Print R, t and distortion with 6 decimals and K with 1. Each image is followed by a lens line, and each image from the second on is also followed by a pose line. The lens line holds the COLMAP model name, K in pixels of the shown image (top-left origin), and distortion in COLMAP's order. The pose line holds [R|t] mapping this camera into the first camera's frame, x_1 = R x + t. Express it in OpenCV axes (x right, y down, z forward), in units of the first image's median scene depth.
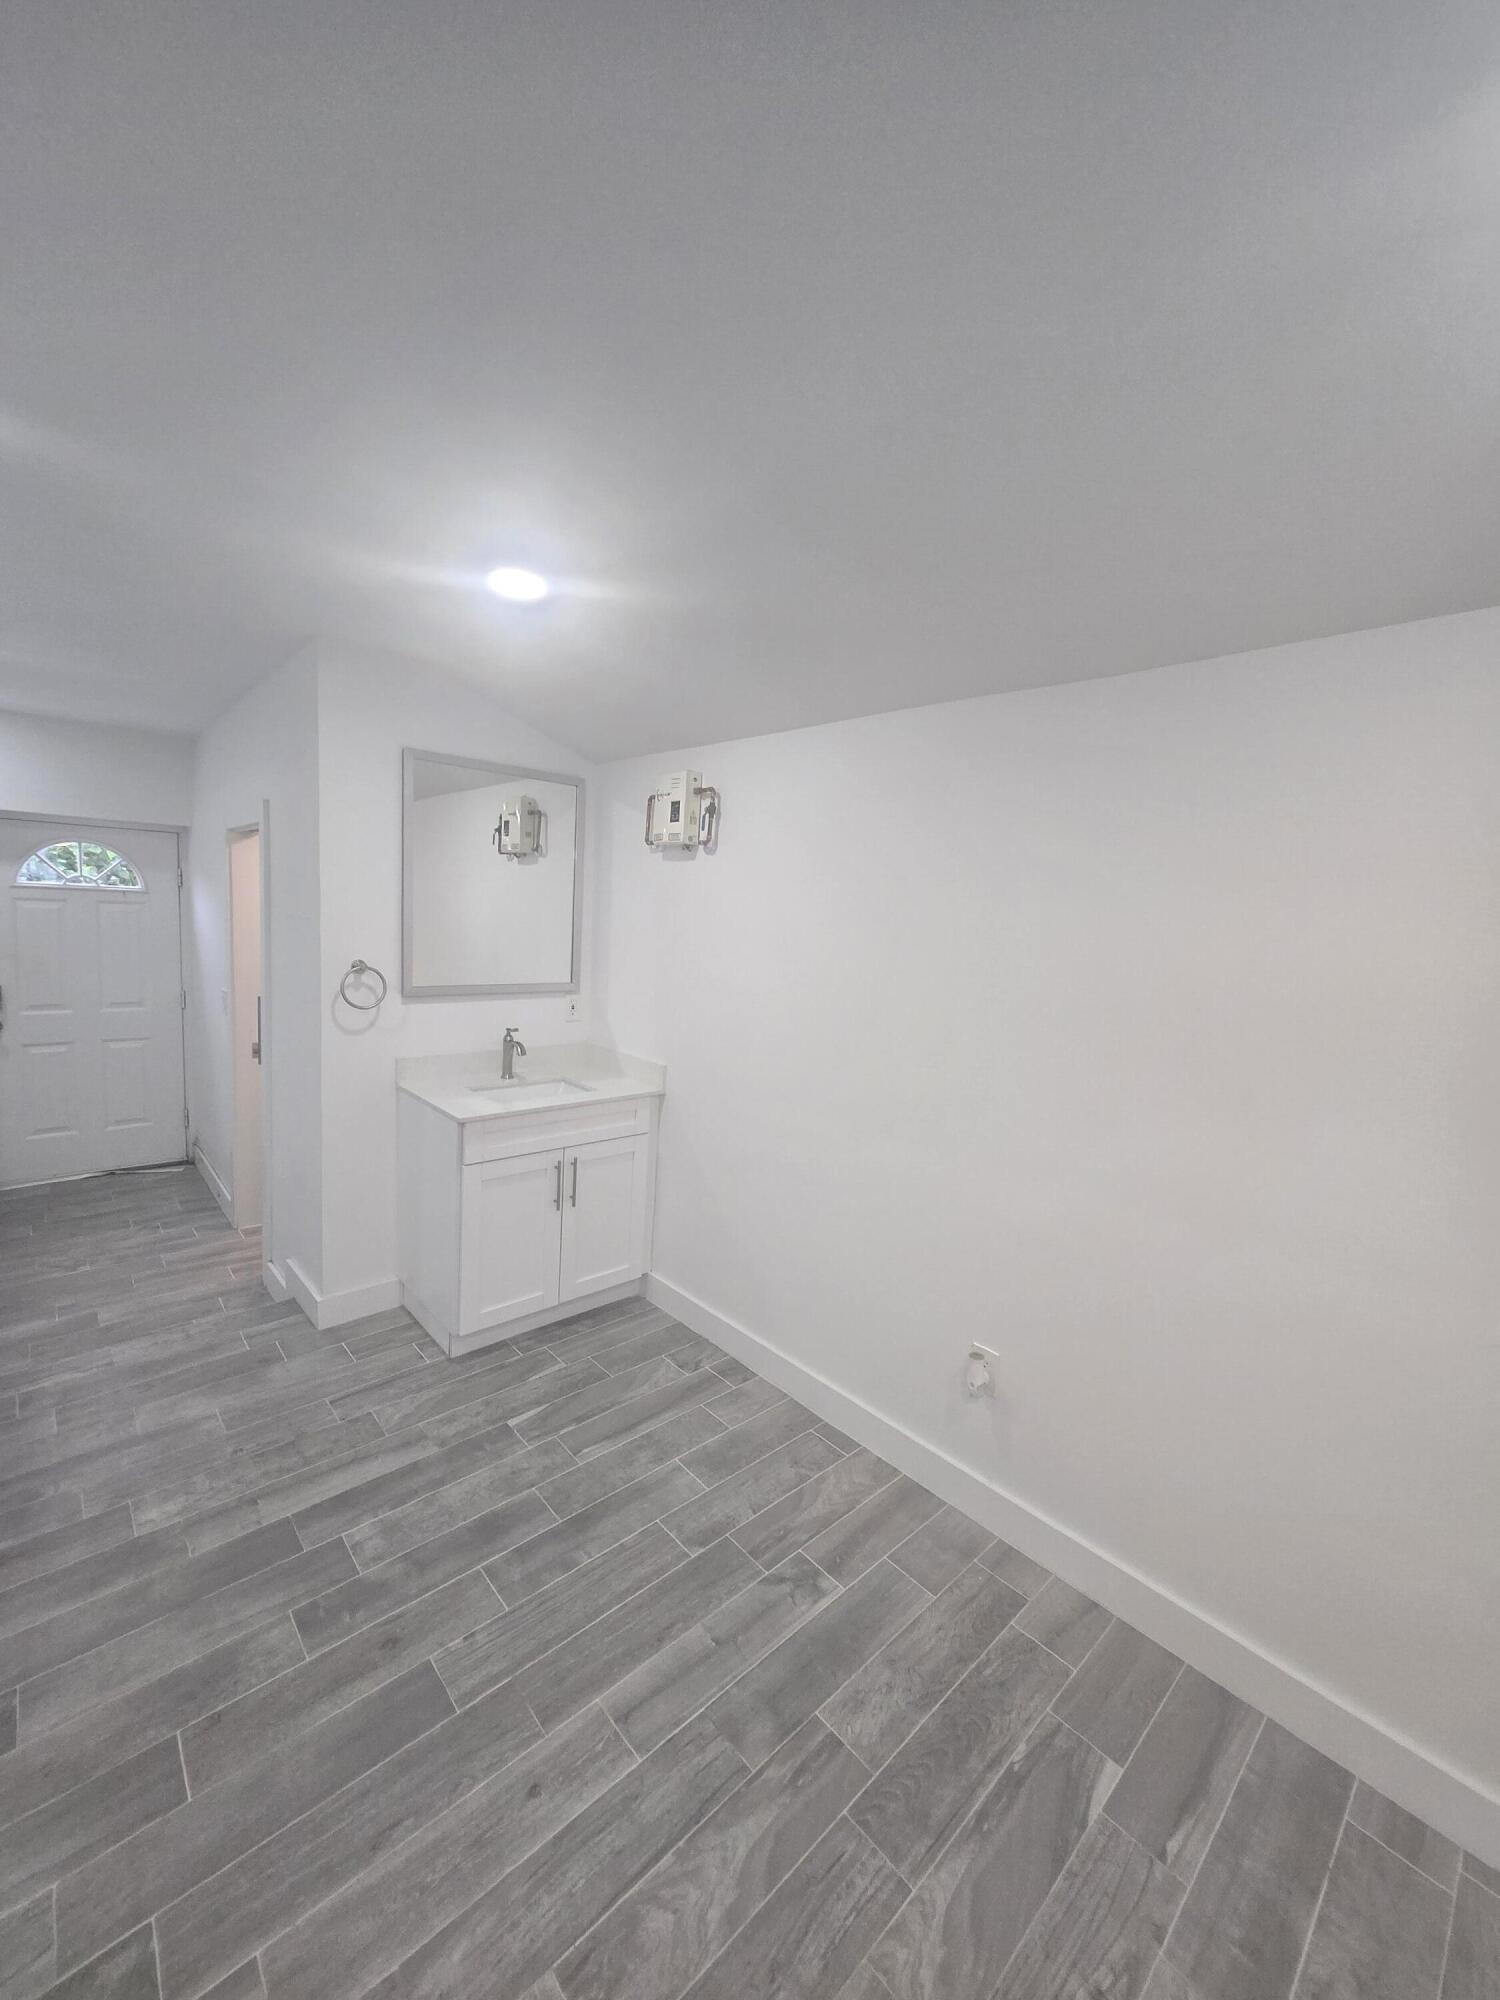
lens RADIAL K [[792.5, 0, 750.0], [0, 792.5, 1000.0], [0, 0, 1]] dist [0.000417, 0.004093]
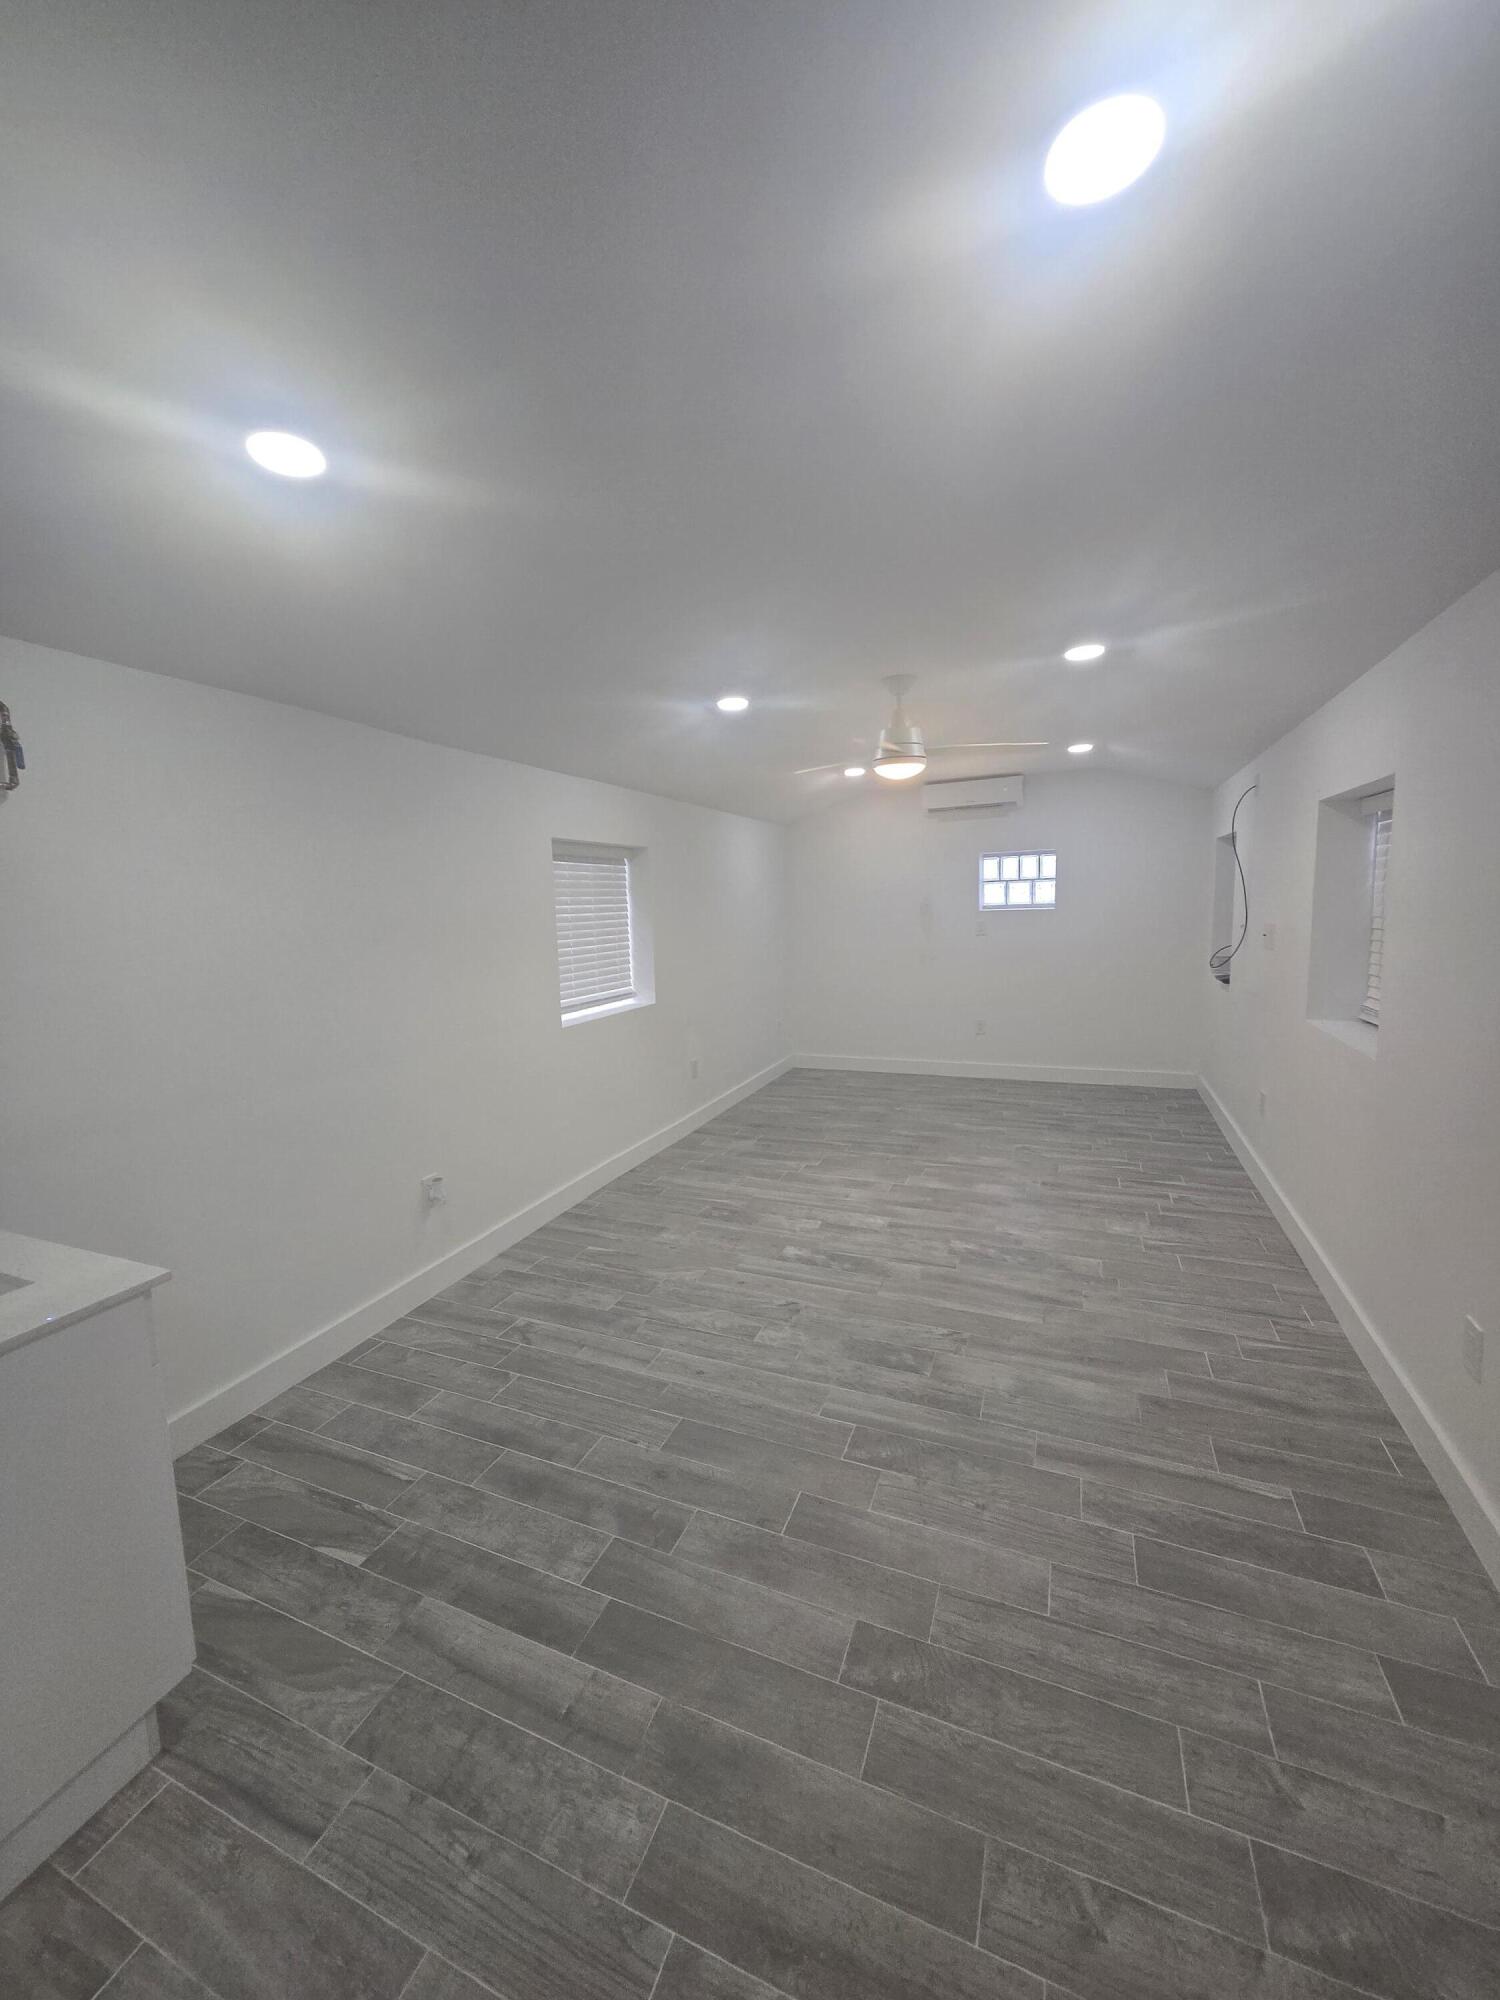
lens RADIAL K [[797.1, 0, 714.8], [0, 797.1, 993.8], [0, 0, 1]] dist [0.000184, -0.000558]
pose [[-0.399459, -0.139644, 0.906053, -1.370382], [0.116066, 0.972674, 0.201083, -0.144163], [-0.909374, 0.185487, -0.372335, 1.134729]]
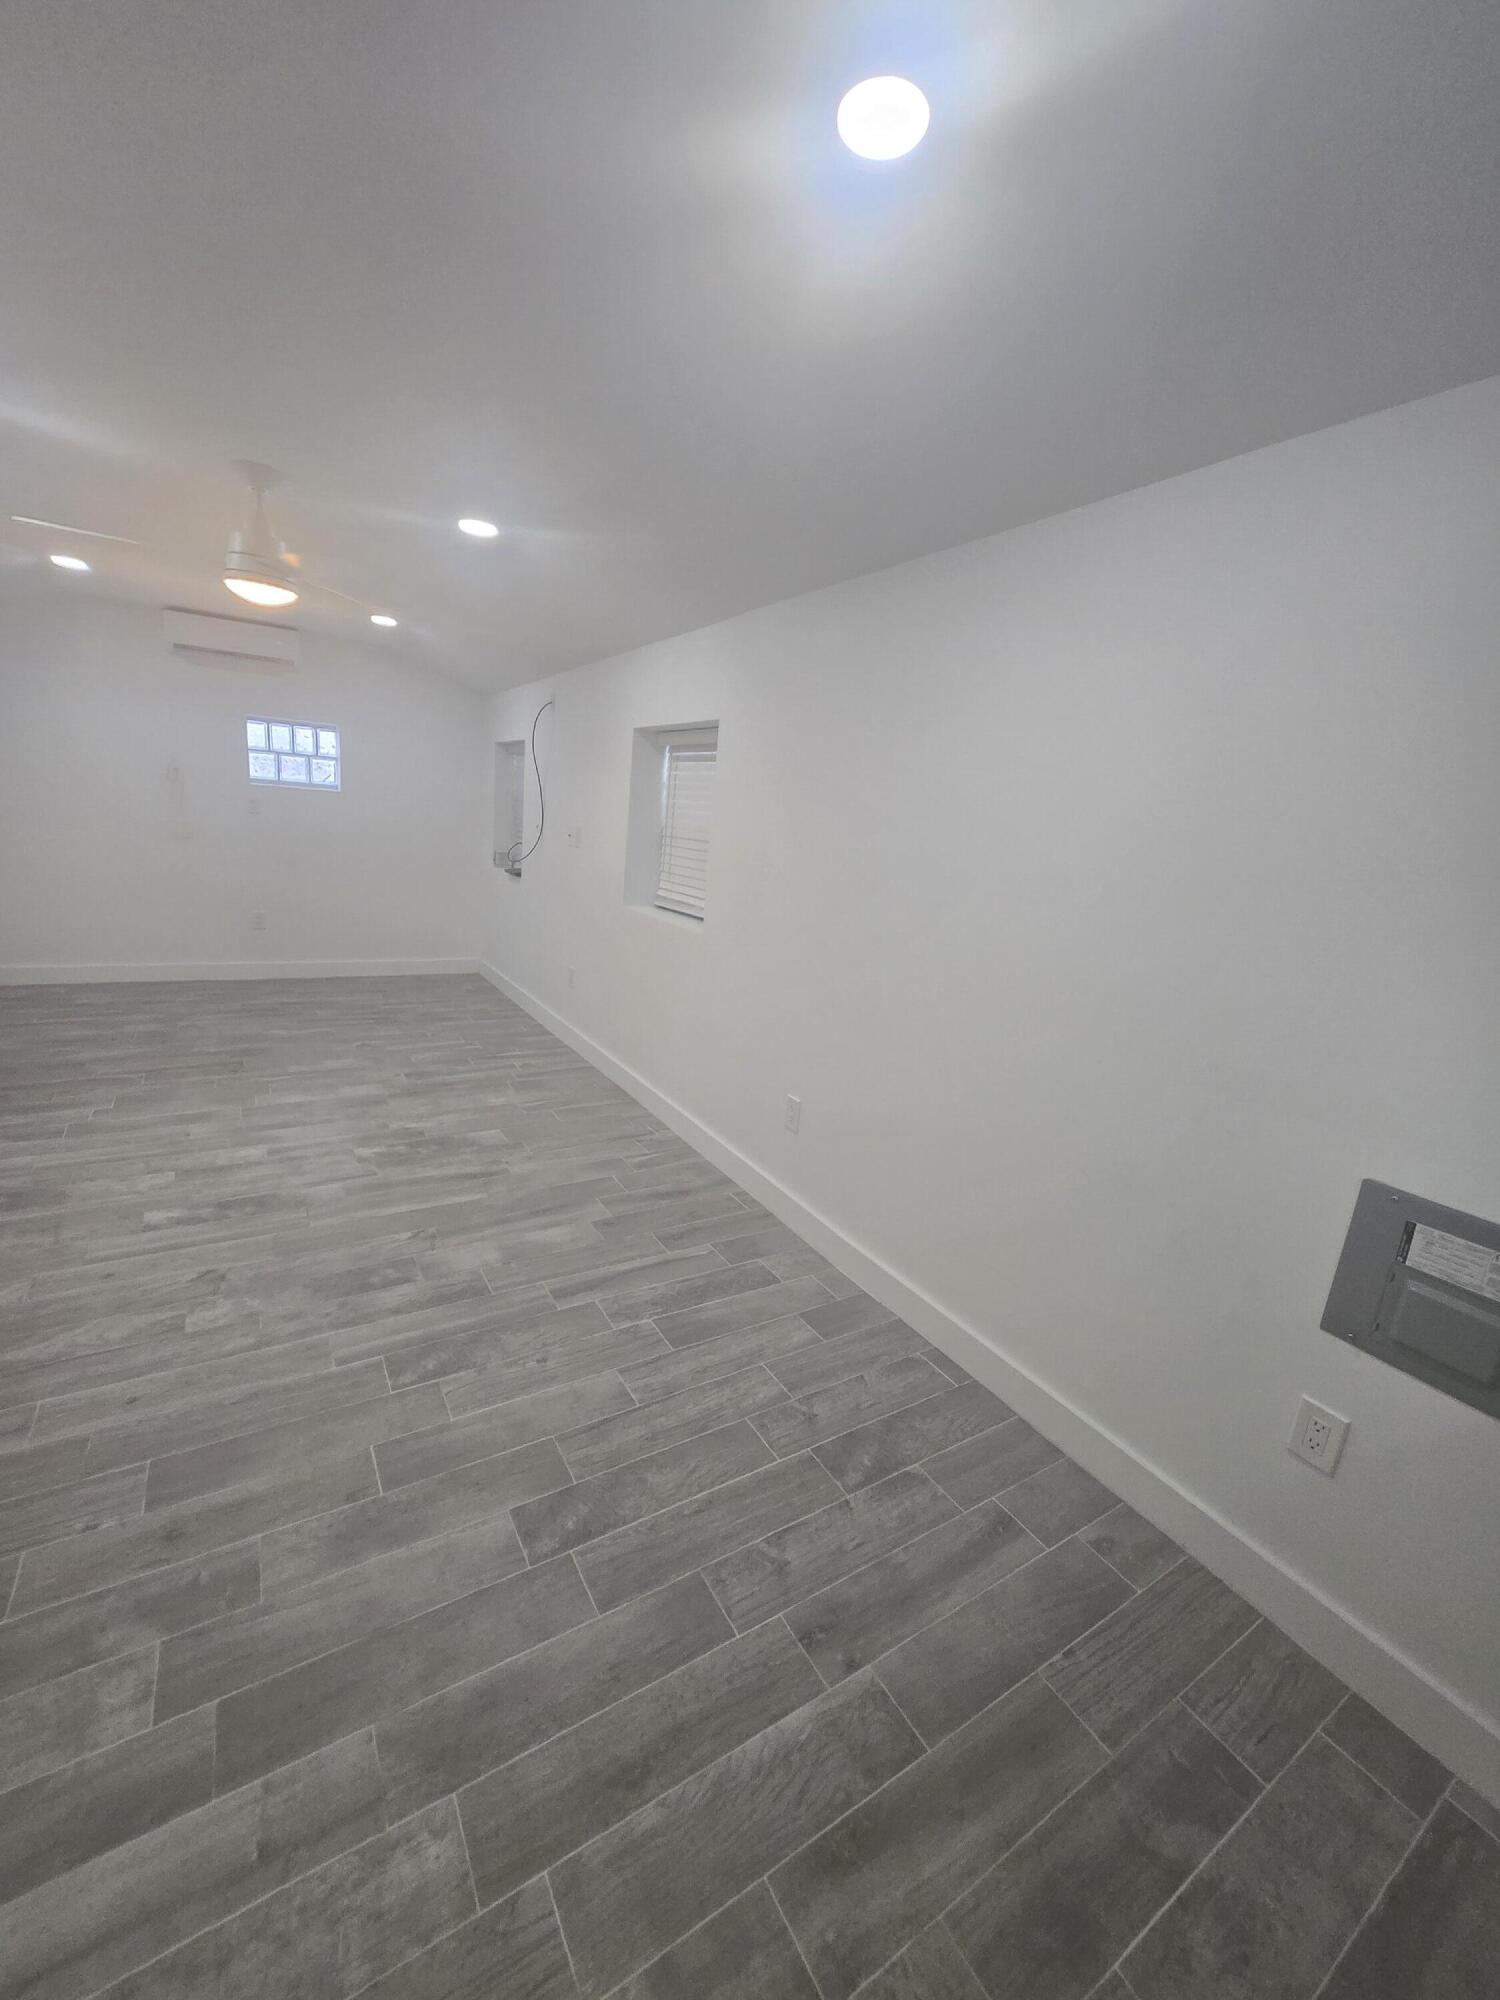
lens RADIAL K [[804.3, 0, 750.0], [0, 804.3, 1000.0], [0, 0, 1]] dist [0.000315, 0.000089]
pose [[-0.973809, -0.172228, 0.148434, -1.017581], [-0.114497, 0.935492, 0.334284, -0.123683], [-0.196432, 0.308534, -0.930710, 1.393278]]
